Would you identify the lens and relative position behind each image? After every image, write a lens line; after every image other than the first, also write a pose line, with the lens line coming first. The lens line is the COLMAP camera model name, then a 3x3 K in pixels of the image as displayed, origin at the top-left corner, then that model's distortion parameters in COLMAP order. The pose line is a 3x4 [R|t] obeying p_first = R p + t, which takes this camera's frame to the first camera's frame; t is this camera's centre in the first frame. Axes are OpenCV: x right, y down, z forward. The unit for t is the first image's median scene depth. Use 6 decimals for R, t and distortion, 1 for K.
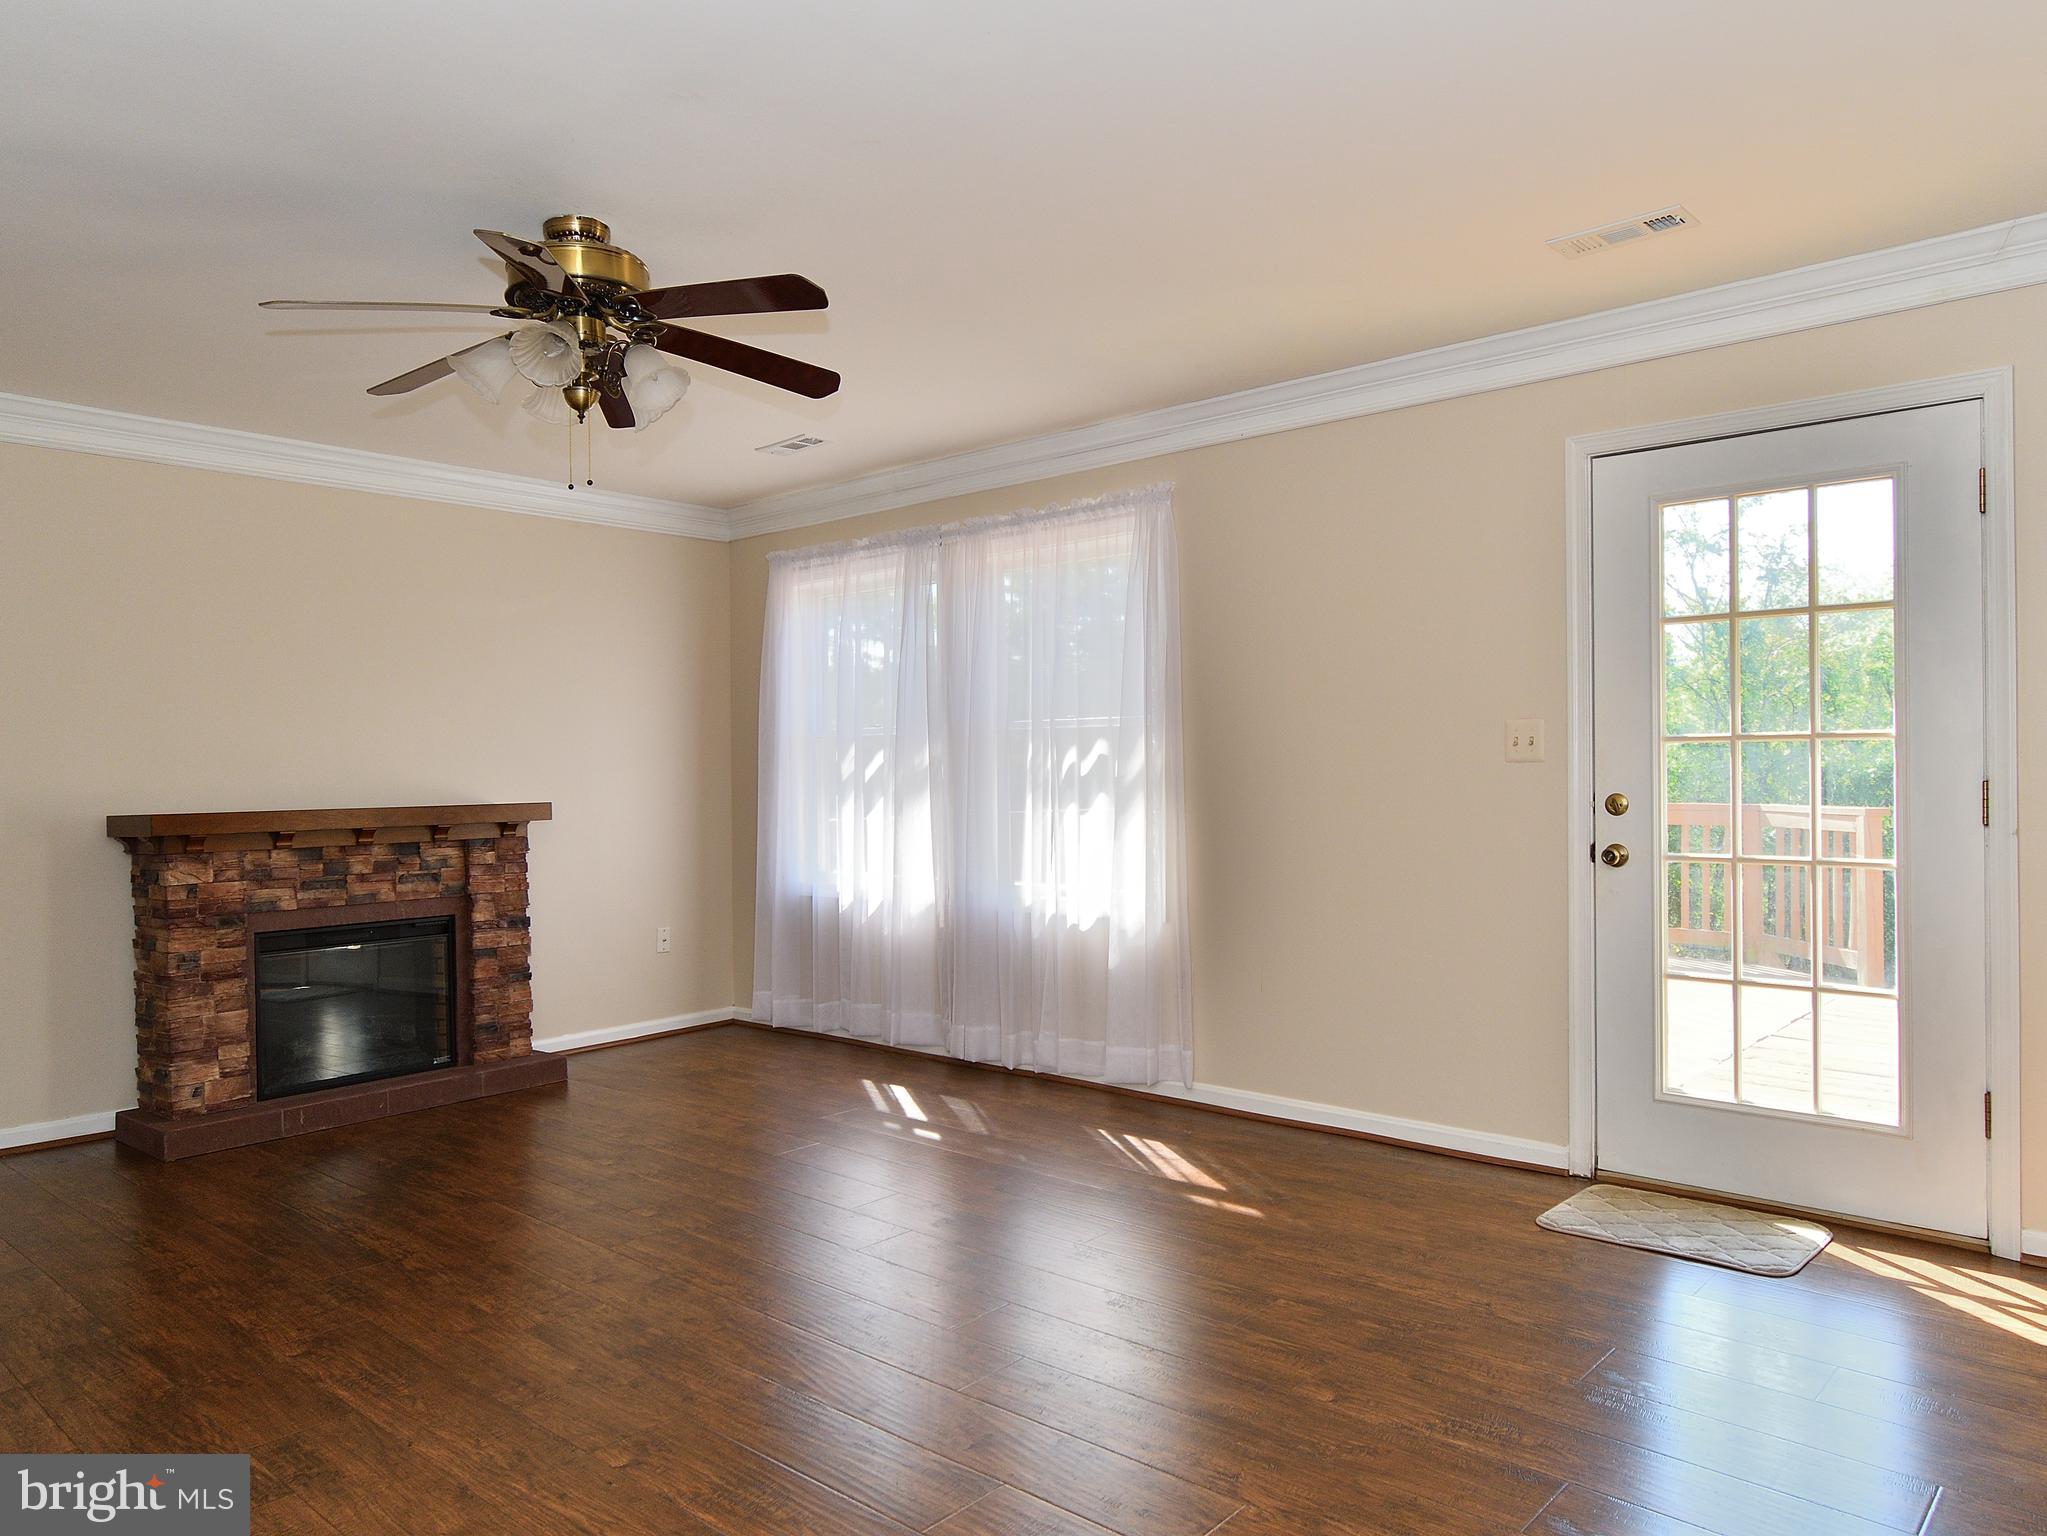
lens RADIAL K [[1374.0, 0, 1003.6], [0, 1374.0, 773.7], [0, 0, 1]] dist [0.000775, -0.000951]
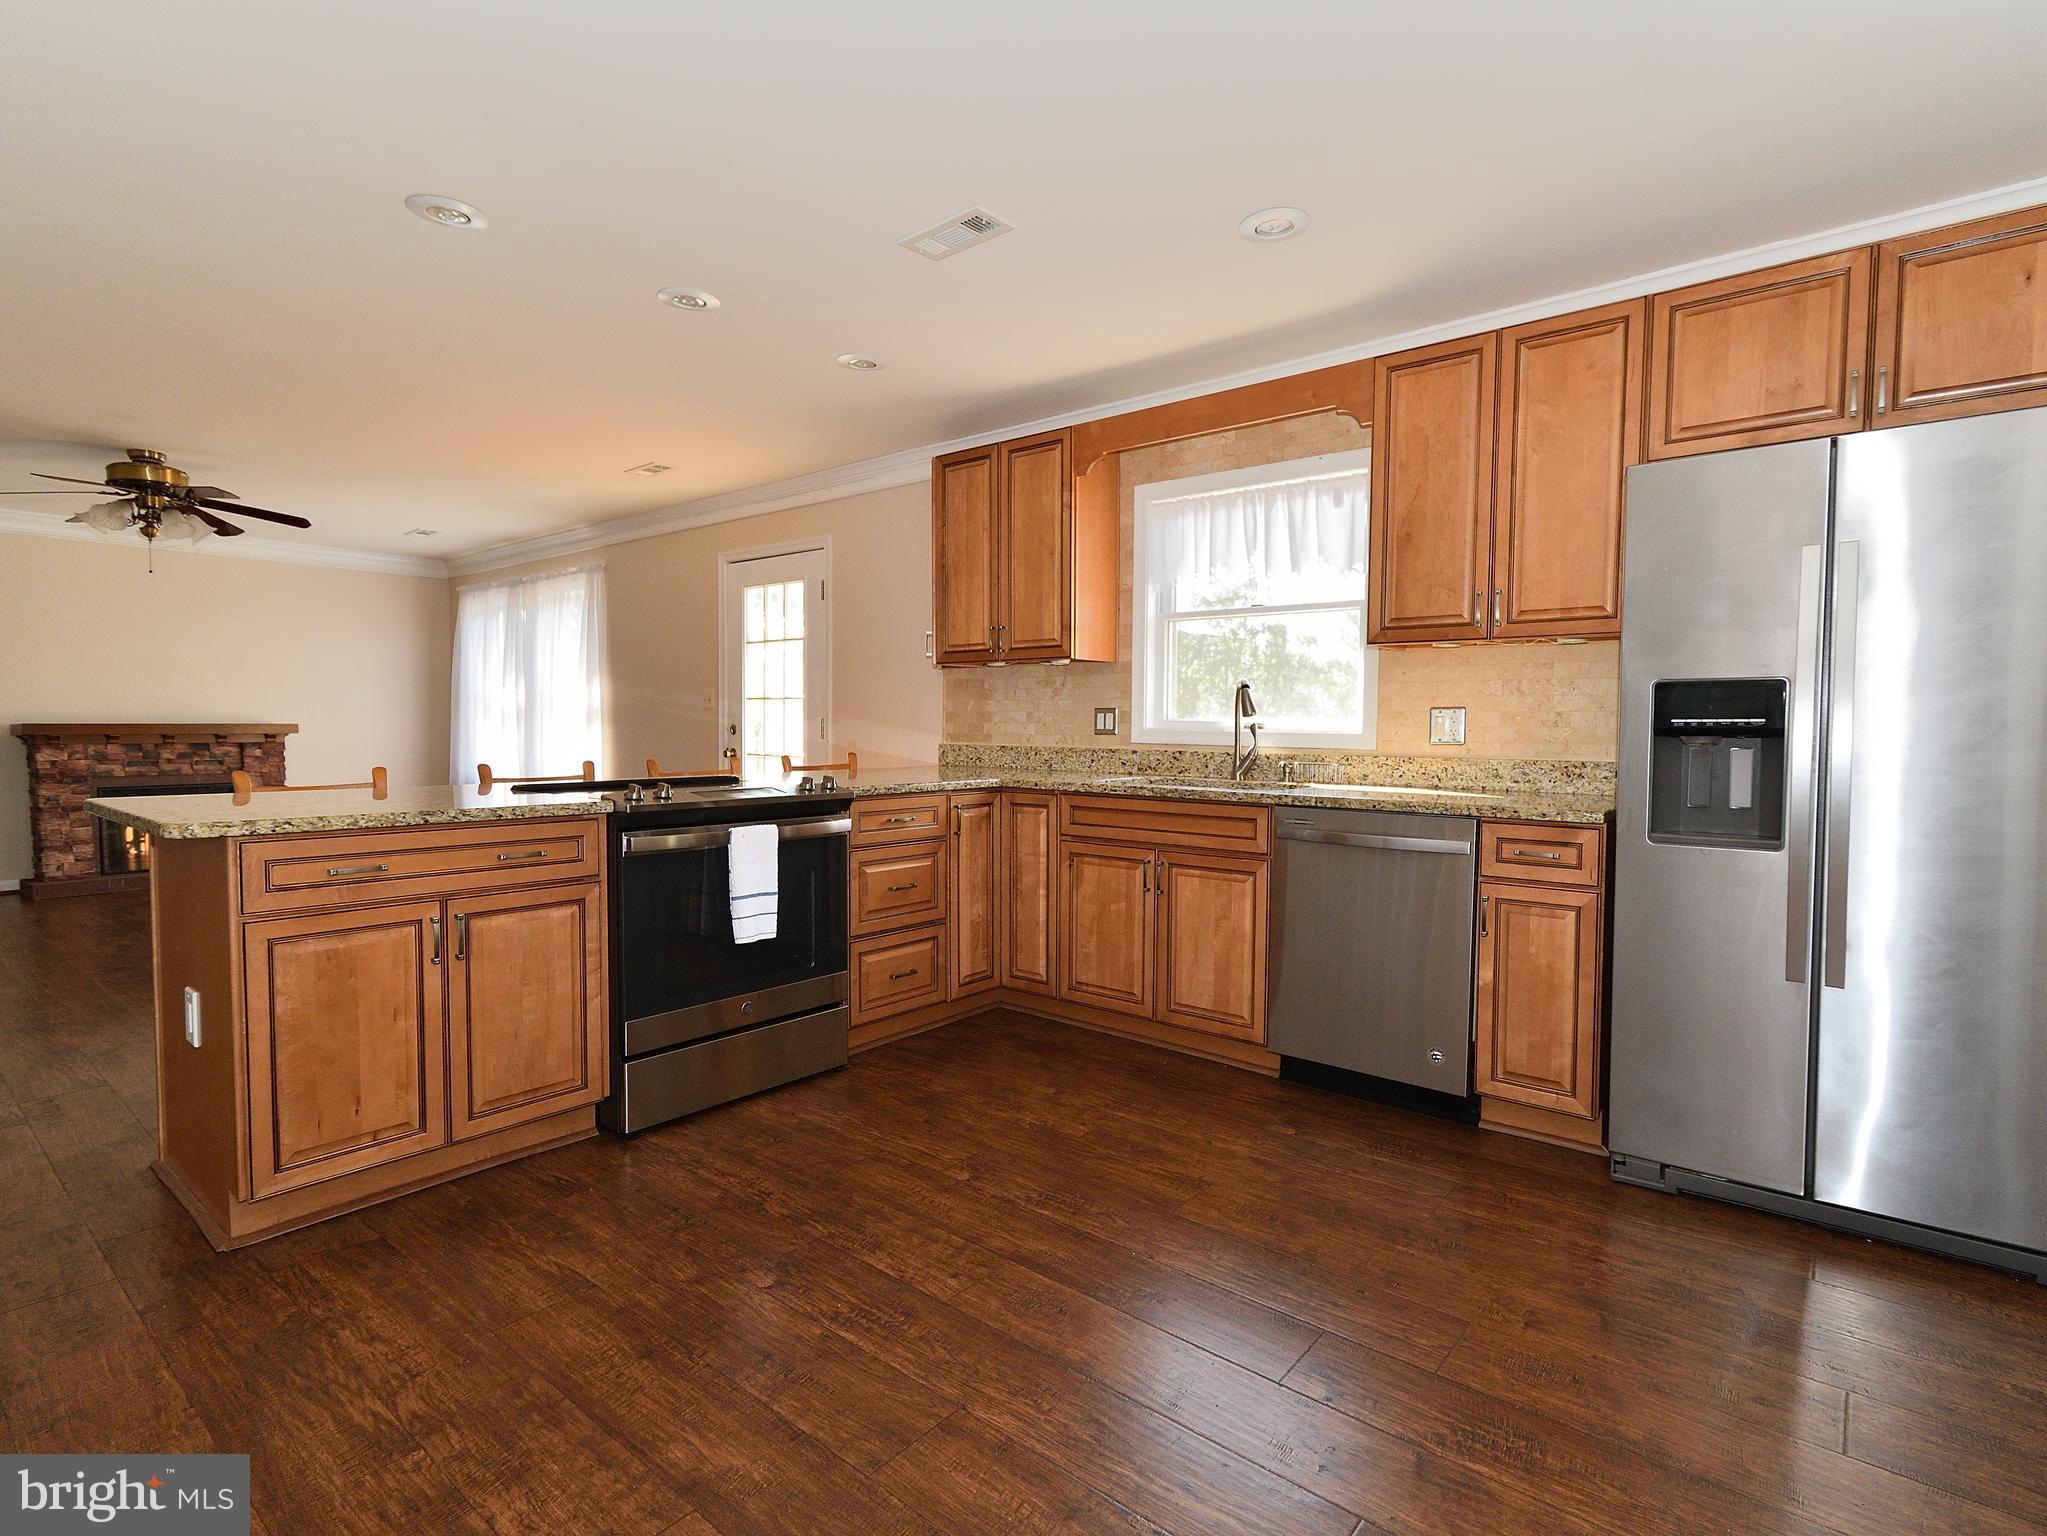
lens RADIAL K [[1013.1, 0, 1055.2], [0, 1013.1, 774.6], [0, 0, 1]] dist [0.003192, -0.001288]
pose [[0.998098, 0.014447, 0.059937, 0.672180], [-0.017318, 0.998713, 0.047662, 0.007190], [-0.059172, -0.048609, 0.997064, -0.466621]]
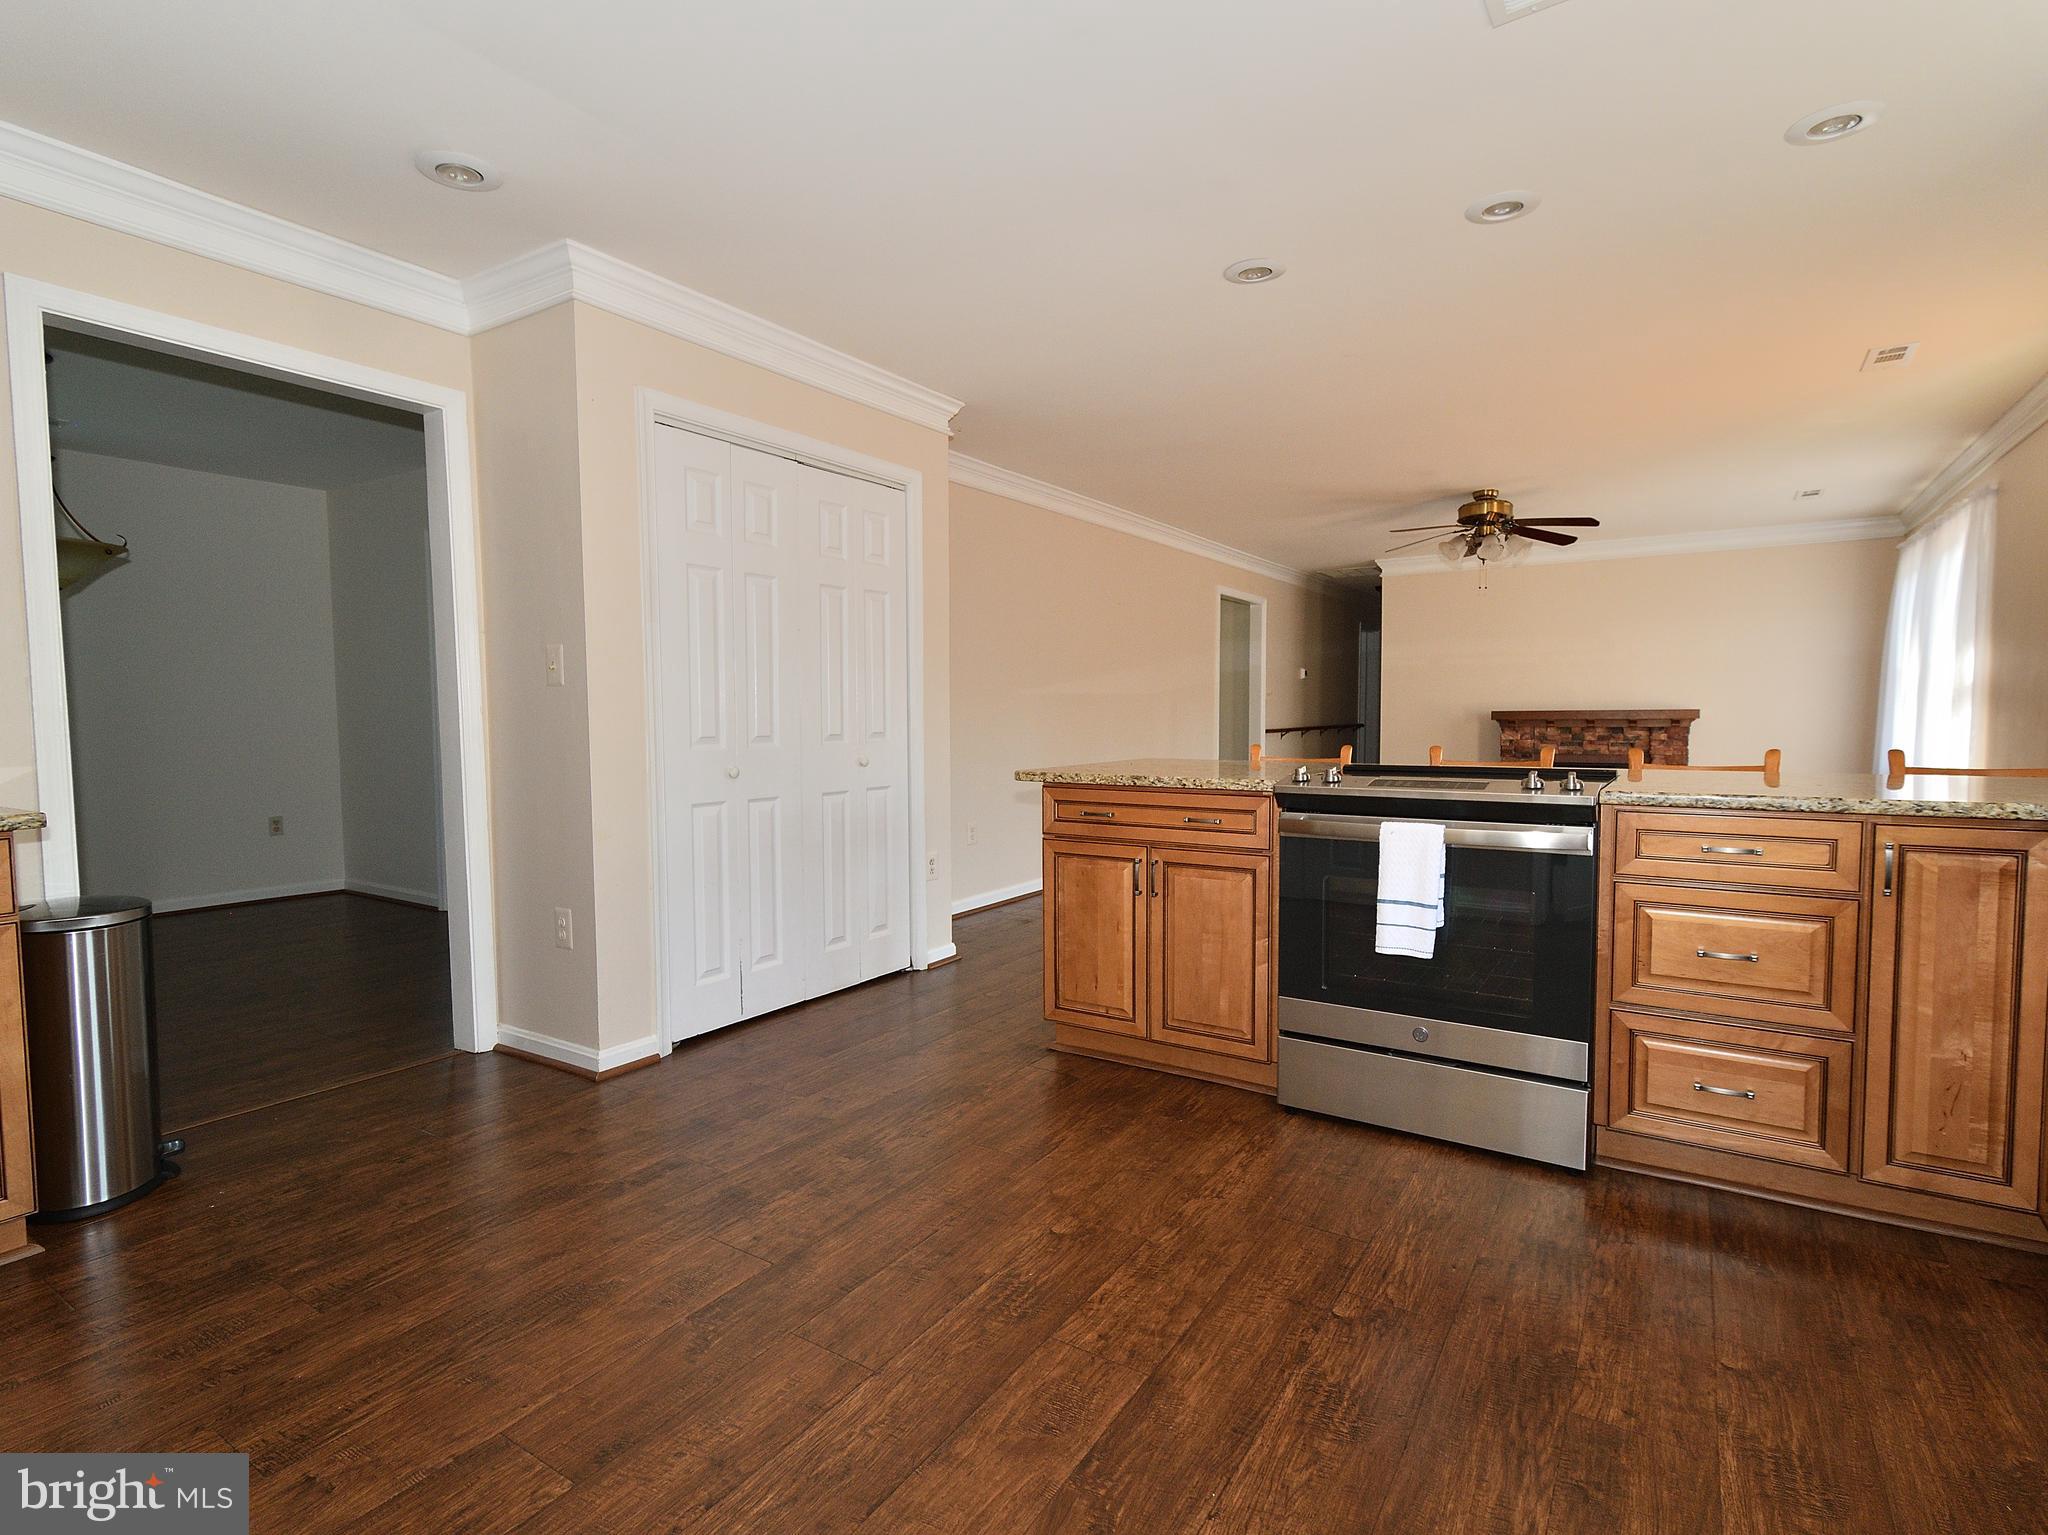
lens RADIAL K [[1013.7, 0, 1038.0], [0, 1013.7, 771.6], [0, 0, 1]] dist [0.003160, -0.000082]
pose [[0.162778, 0.068407, -0.984288, 1.000777], [0.003488, 0.997548, 0.069906, 0.006351], [0.986657, -0.014812, 0.162140, -0.135368]]
